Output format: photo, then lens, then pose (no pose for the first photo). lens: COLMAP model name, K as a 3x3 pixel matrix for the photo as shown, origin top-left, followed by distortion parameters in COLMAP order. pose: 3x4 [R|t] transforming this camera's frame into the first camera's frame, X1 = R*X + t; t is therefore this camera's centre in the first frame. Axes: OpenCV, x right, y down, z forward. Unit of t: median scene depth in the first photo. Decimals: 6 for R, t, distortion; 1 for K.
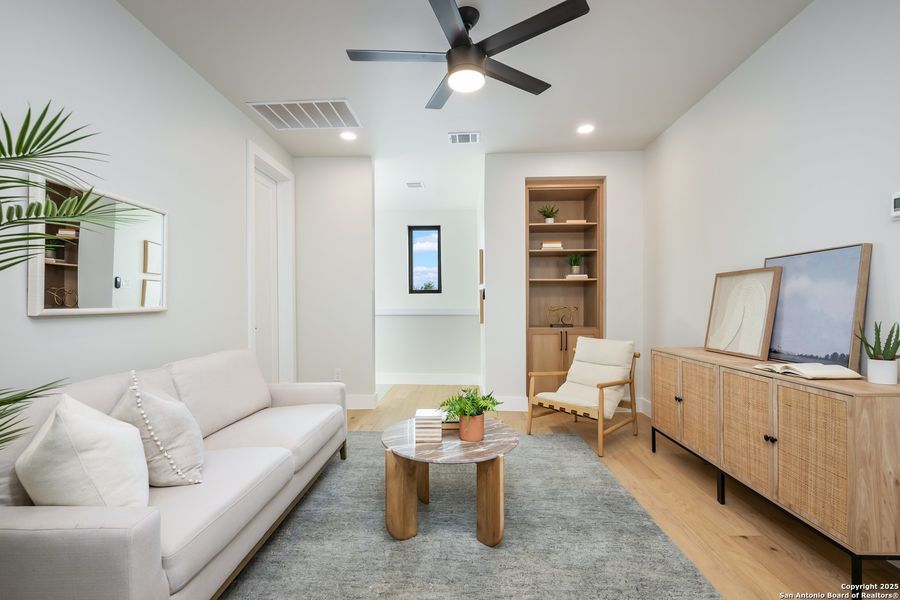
lens RADIAL K [[412.4, 0, 445.0], [0, 412.4, 305.9], [0, 0, 1]] dist [0.002899, -0.000116]
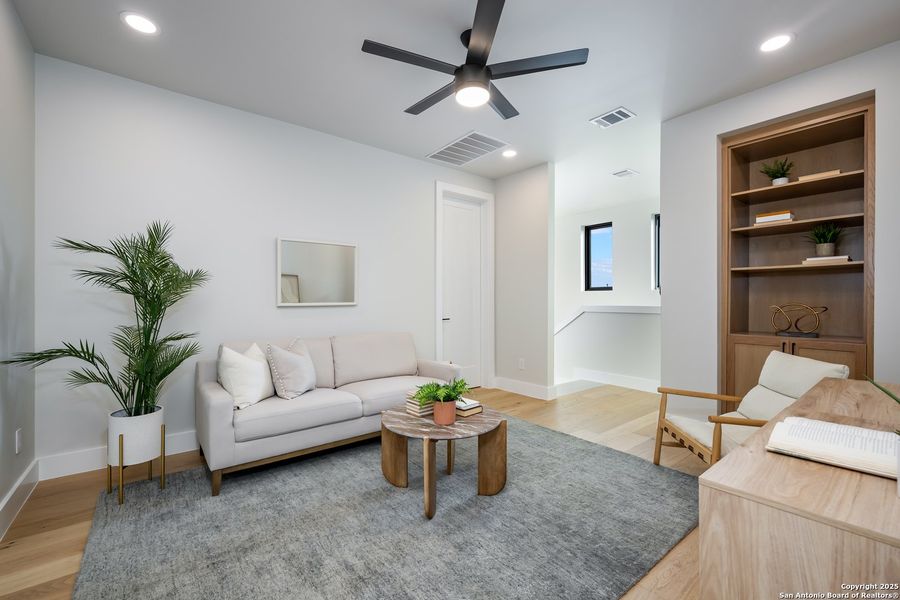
lens RADIAL K [[373.6, 0, 413.1], [0, 373.6, 297.3], [0, 0, 1]] dist [-0.000768, -0.000377]
pose [[0.630994, -0.002909, -0.775783, 0.439723], [-0.005956, 0.999945, -0.008594, -0.004563], [0.775765, 0.010043, 0.630942, 0.160294]]
